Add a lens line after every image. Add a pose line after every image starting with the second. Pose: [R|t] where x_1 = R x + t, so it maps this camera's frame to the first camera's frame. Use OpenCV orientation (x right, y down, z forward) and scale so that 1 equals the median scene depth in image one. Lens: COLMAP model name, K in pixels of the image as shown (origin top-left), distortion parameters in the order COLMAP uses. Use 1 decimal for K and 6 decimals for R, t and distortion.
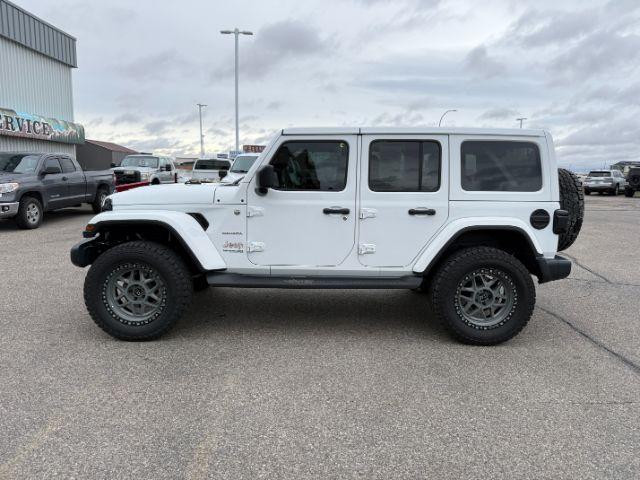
lens RADIAL K [[456.2, 0, 315.8], [0, 456.2, 242.5], [0, 0, 1]] dist [0.005914, -0.000525]
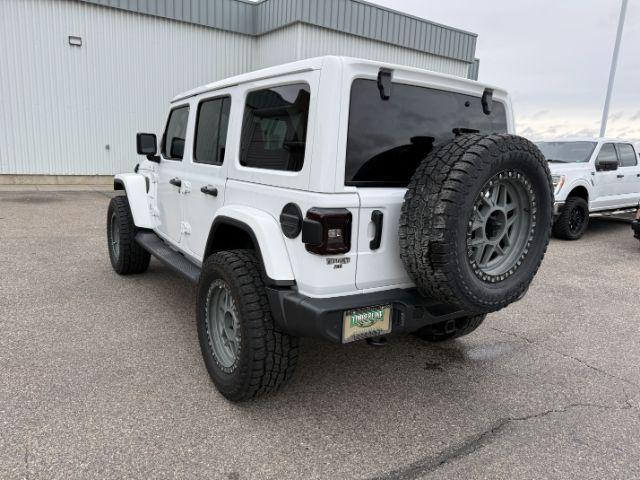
lens RADIAL K [[456.2, 0, 315.8], [0, 456.2, 242.5], [0, 0, 1]] dist [0.005914, -0.000525]
pose [[0.561725, 0.171918, -0.809265, 0.367703], [-0.167780, 0.981517, 0.092051, -0.030990], [0.810133, 0.084071, 0.580187, 0.267855]]
